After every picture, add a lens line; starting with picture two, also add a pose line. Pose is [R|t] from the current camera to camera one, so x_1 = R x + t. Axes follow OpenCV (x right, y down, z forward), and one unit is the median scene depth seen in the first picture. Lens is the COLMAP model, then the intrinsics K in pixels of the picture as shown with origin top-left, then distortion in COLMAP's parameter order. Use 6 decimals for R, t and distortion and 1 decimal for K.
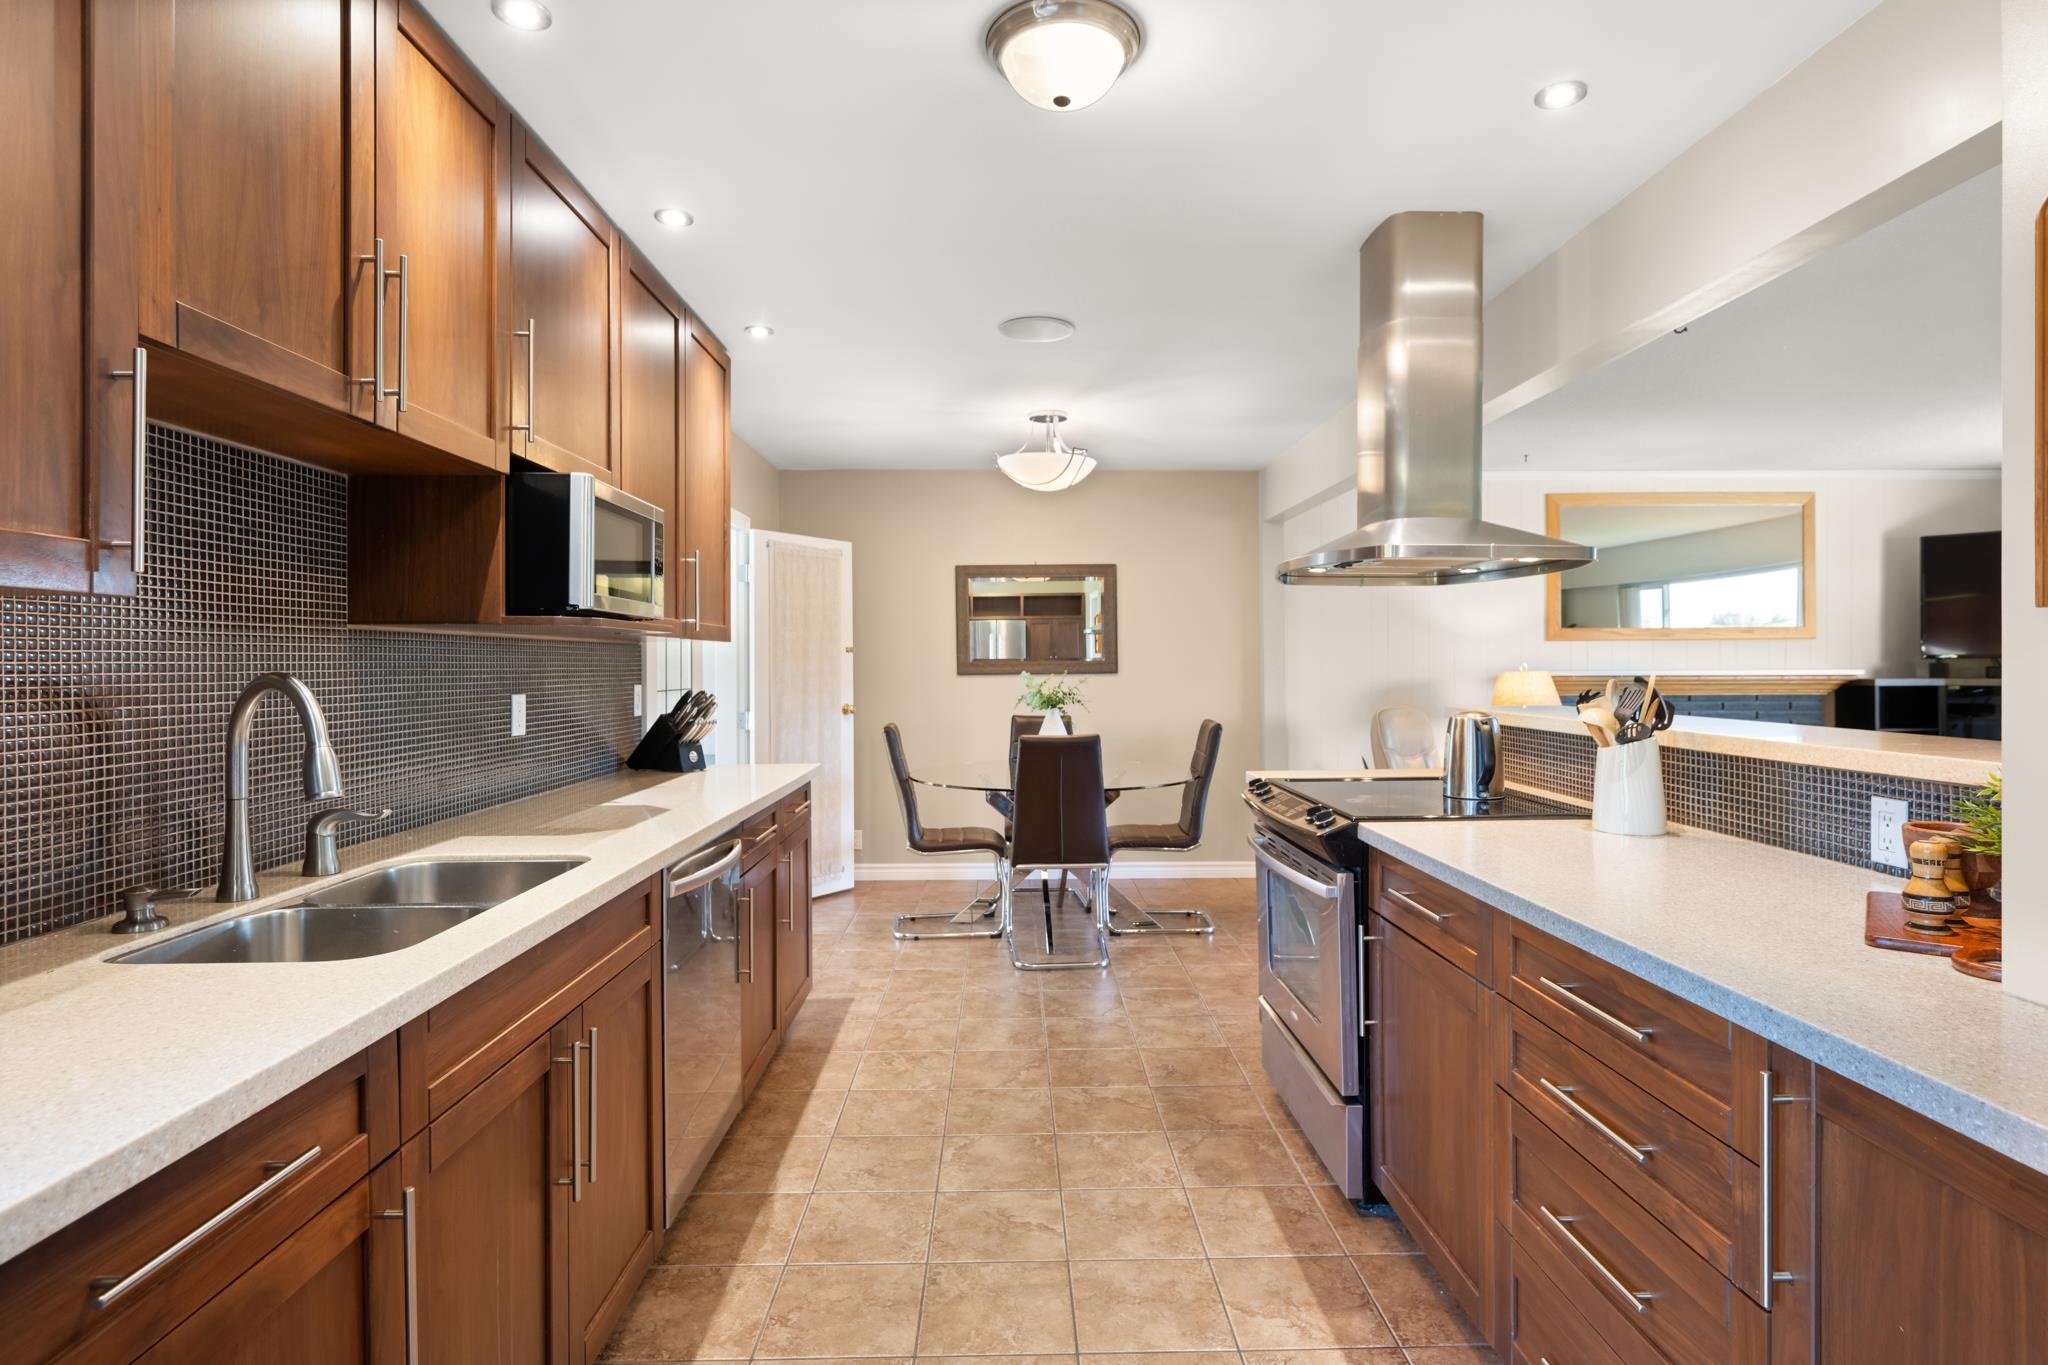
lens RADIAL K [[1052.9, 0, 1023.7], [0, 1052.9, 663.6], [0, 0, 1]] dist [0.000085, -0.000023]
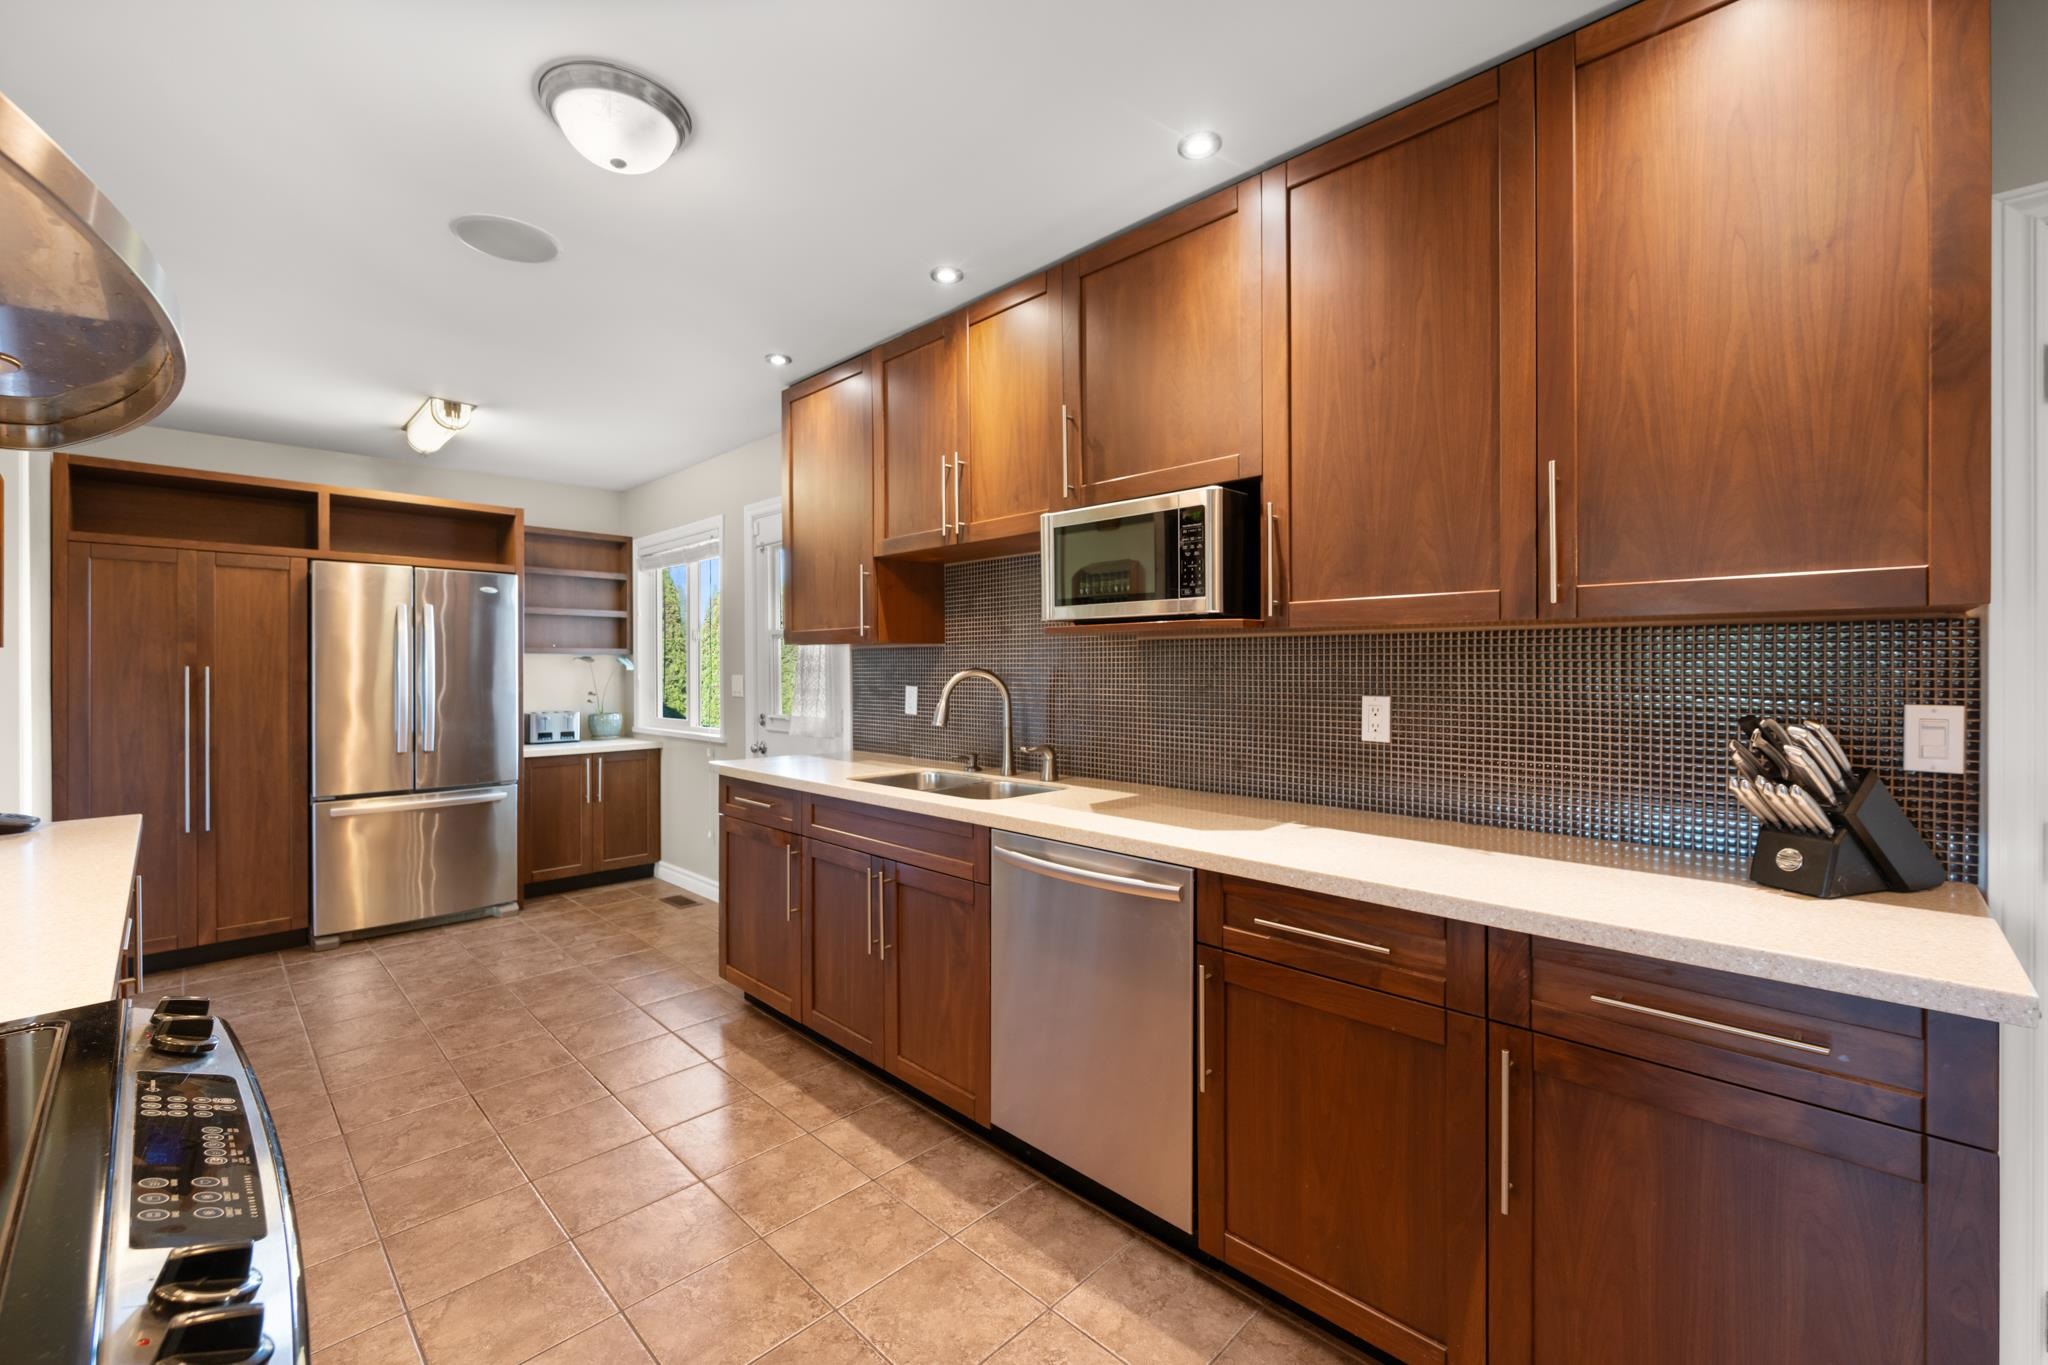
lens RADIAL K [[841.6, 0, 1021.1], [0, 841.6, 669.0], [0, 0, 1]] dist [-0.003823, -0.000451]
pose [[-0.717357, 0.009290, -0.696644, 0.311611], [0.005608, 0.999956, 0.007561, -0.001486], [0.696683, 0.001517, -0.717378, 1.697791]]
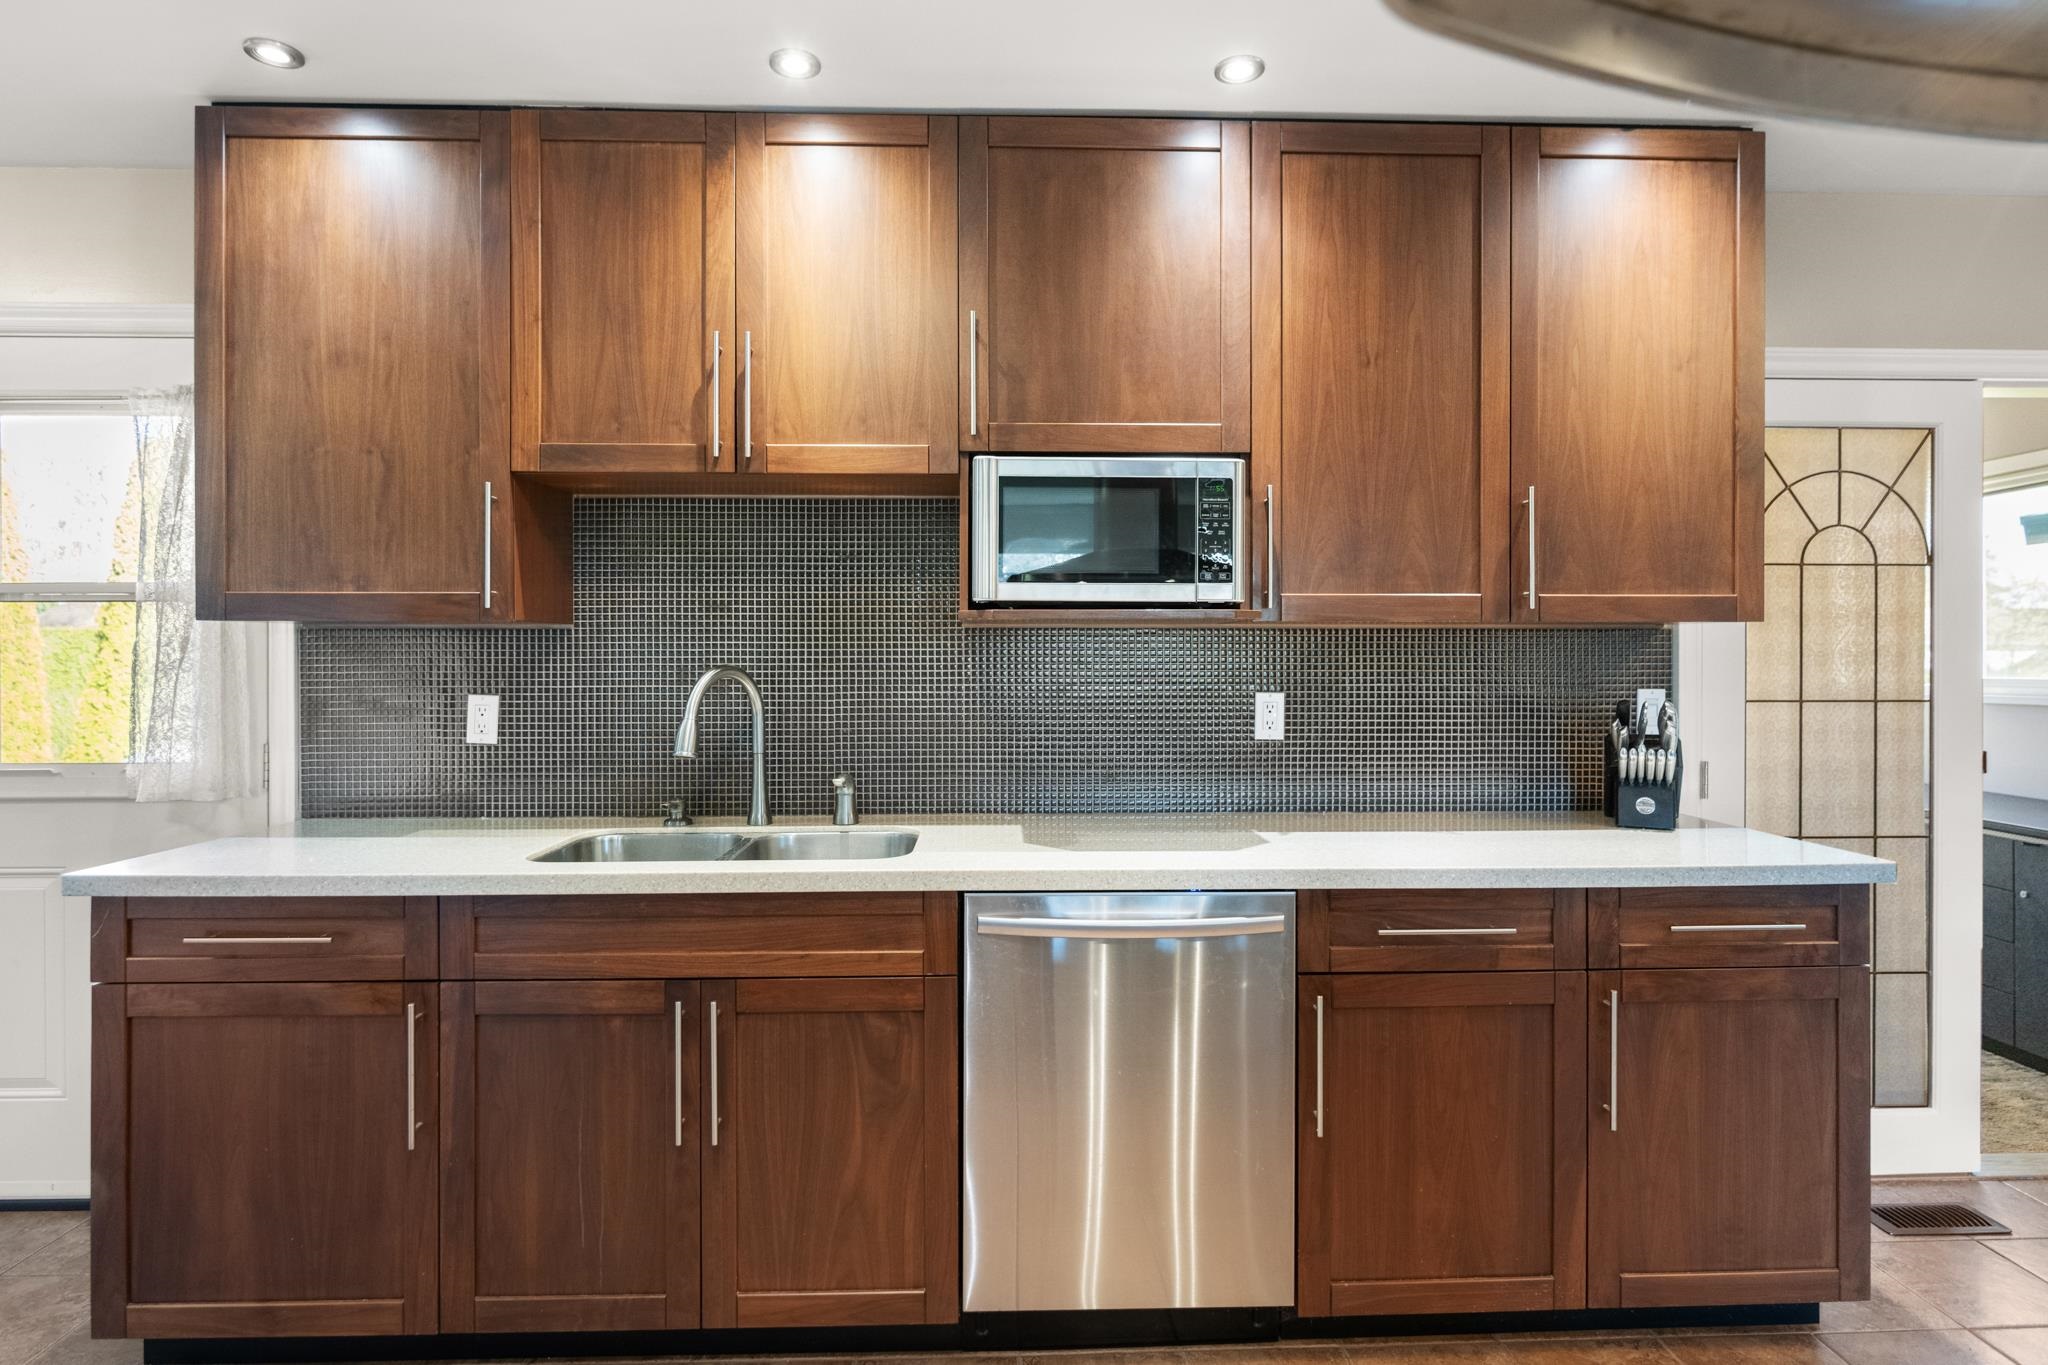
lens RADIAL K [[1065.2, 0, 1026.8], [0, 1065.2, 657.4], [0, 0, 1]] dist [-0.003357, -0.000521]
pose [[0.015193, 0.007486, -0.999857, 0.525964], [-0.000259, 0.999972, 0.007483, -0.008733], [0.999885, 0.000145, 0.015194, 1.016709]]
